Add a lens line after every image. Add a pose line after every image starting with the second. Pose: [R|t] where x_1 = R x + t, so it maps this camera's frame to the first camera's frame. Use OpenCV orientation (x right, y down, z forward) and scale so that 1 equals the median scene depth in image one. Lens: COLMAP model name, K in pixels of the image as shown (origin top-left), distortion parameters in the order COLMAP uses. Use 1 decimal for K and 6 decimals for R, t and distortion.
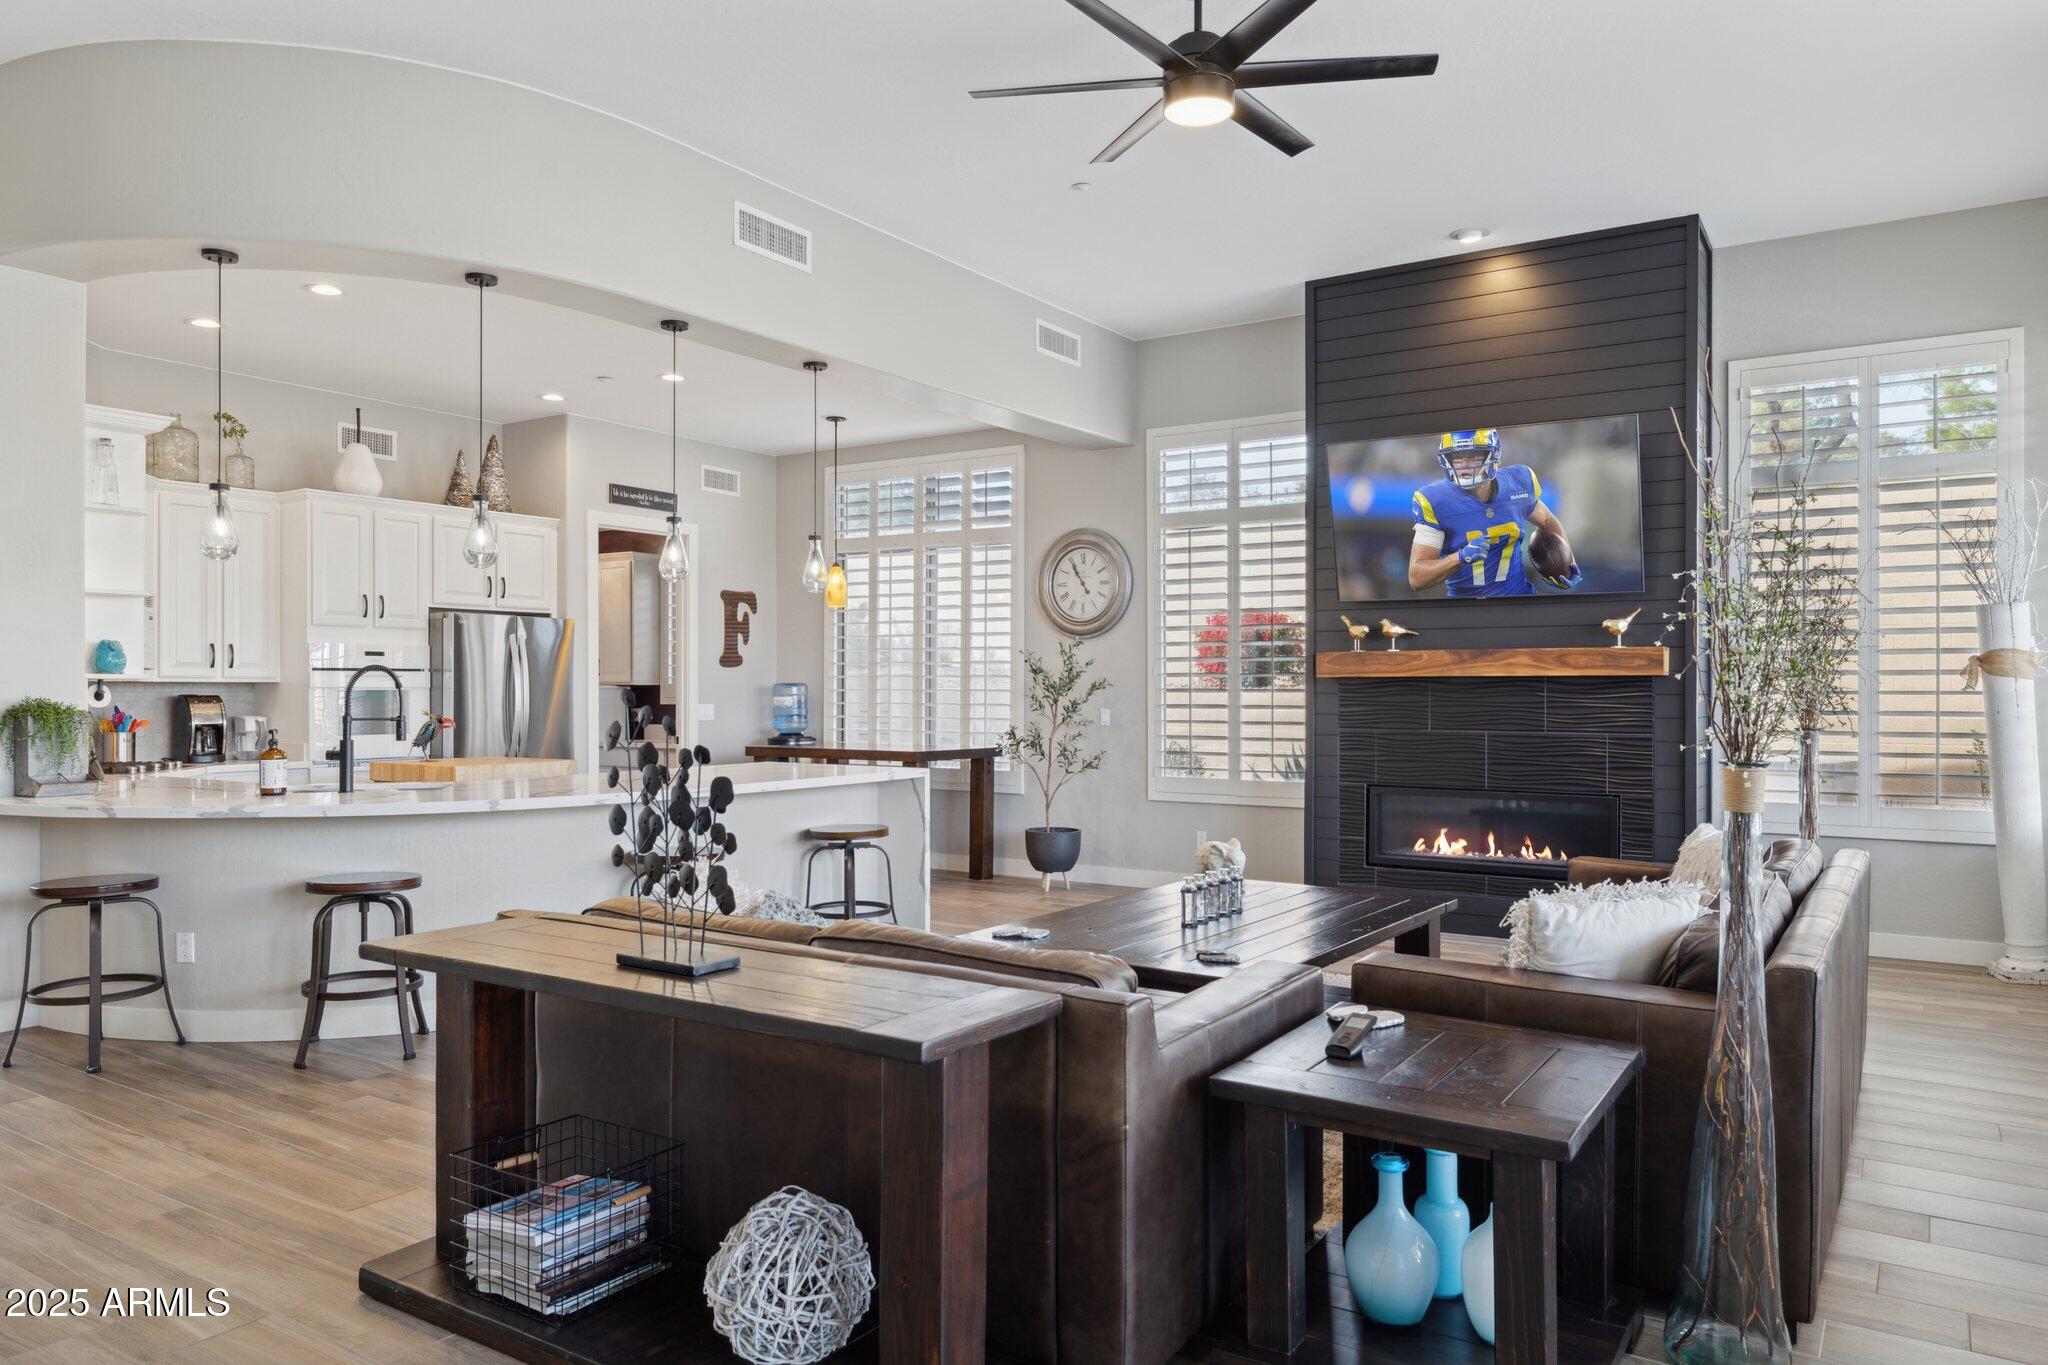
lens RADIAL K [[1354.0, 0, 1024.0], [0, 1354.0, 682.5], [0, 0, 1]] dist [0.002117, -0.003216]
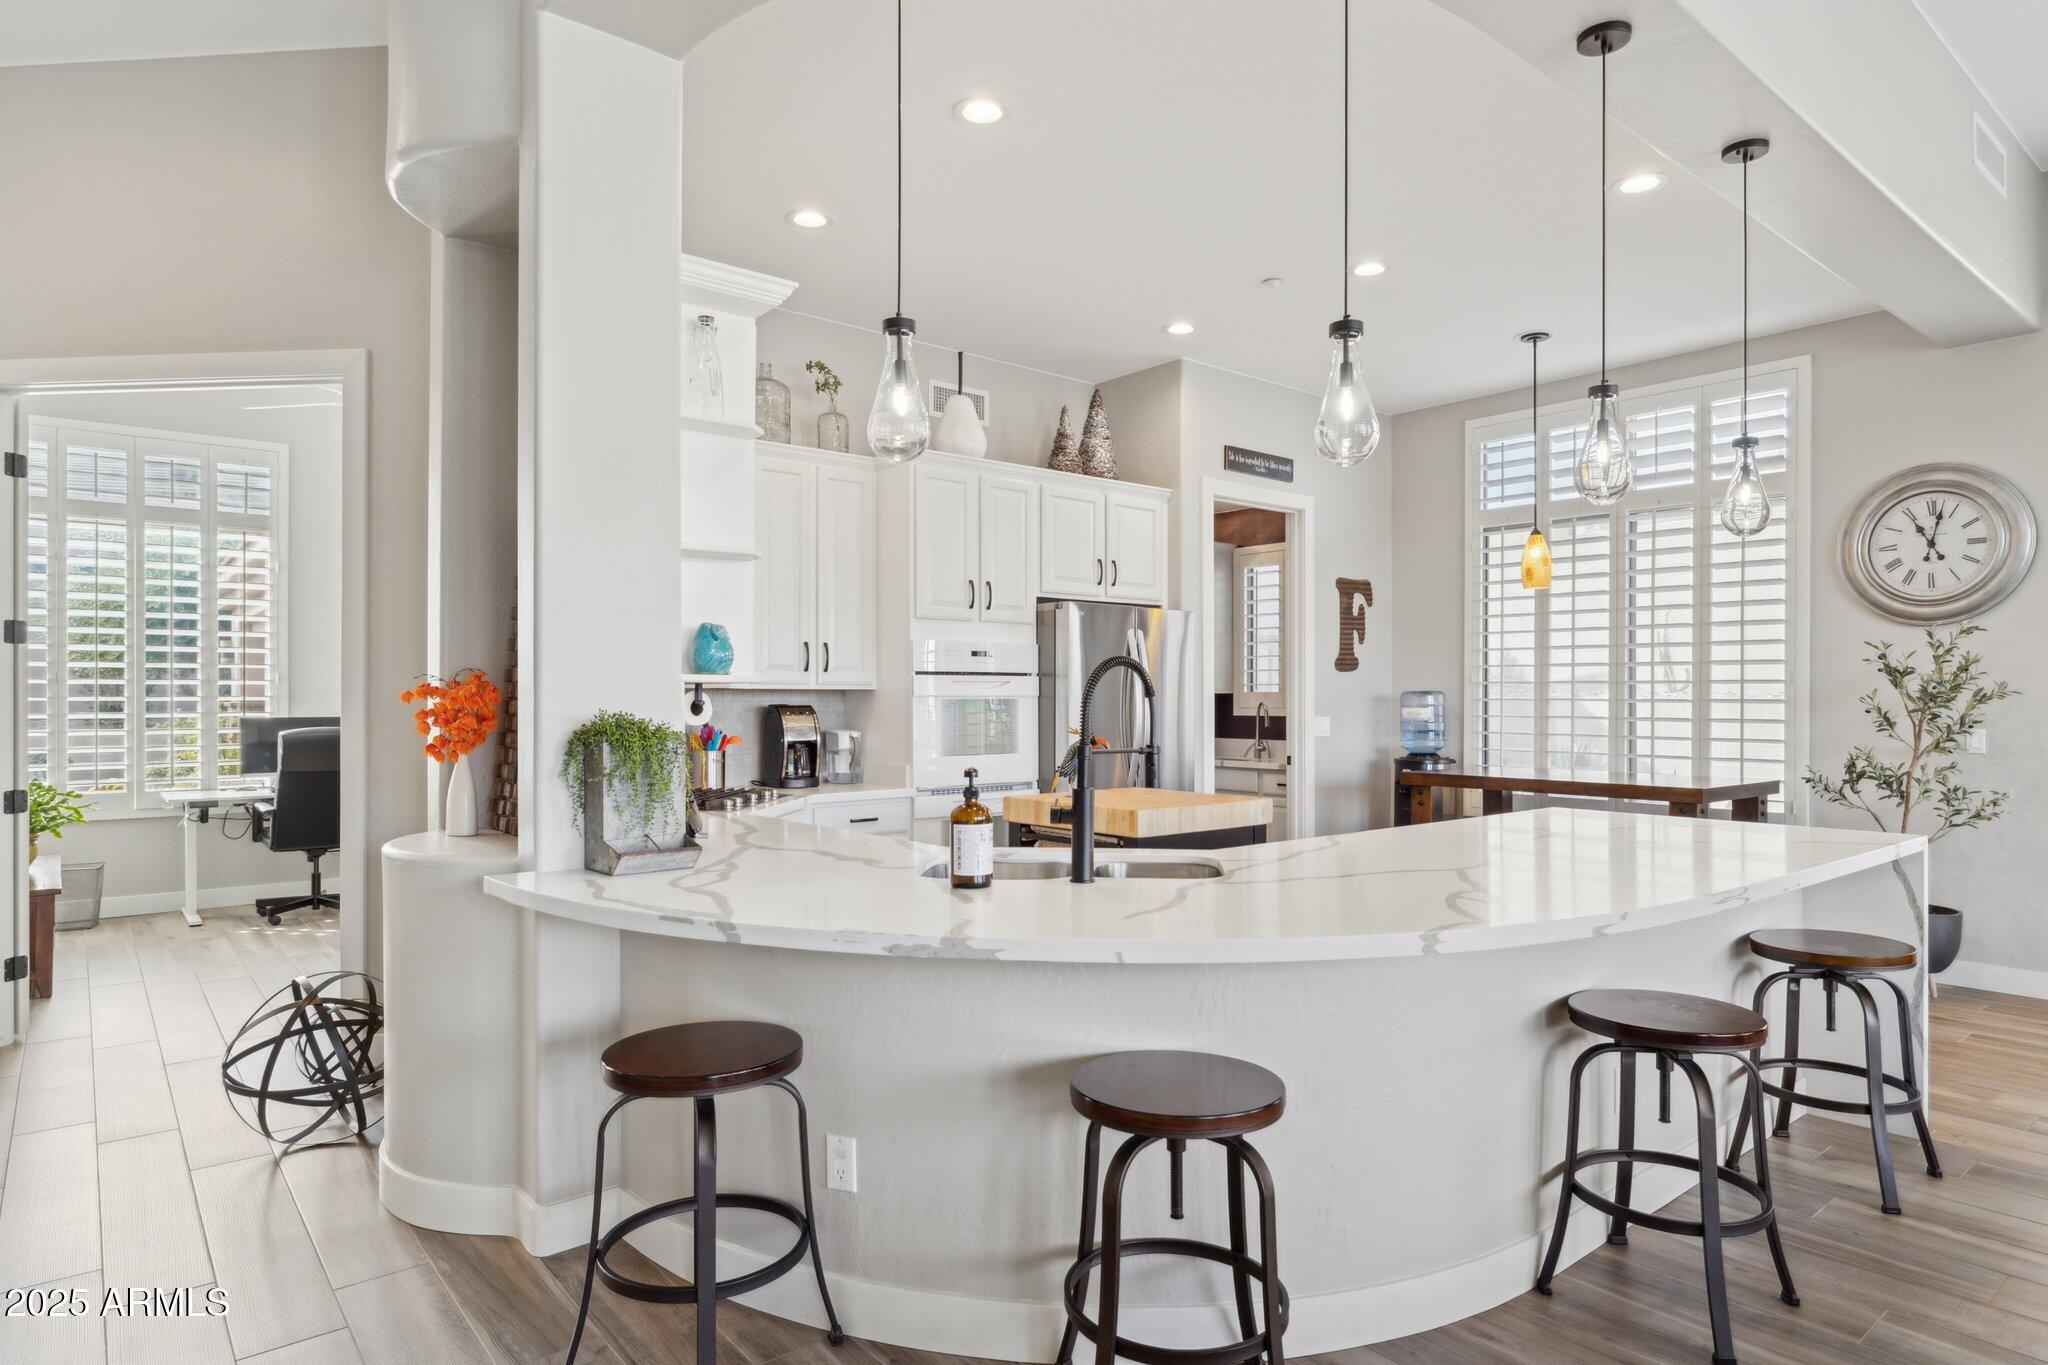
lens RADIAL K [[1158.9, 0, 1022.2], [0, 1158.9, 691.6], [0, 0, 1]] dist [0.000049, -0.000243]
pose [[0.954566, 0.000282, -0.297999, -0.251912], [-0.000370, 1.000000, -0.000241, 0.001274], [0.297999, 0.000340, 0.954566, 0.351658]]
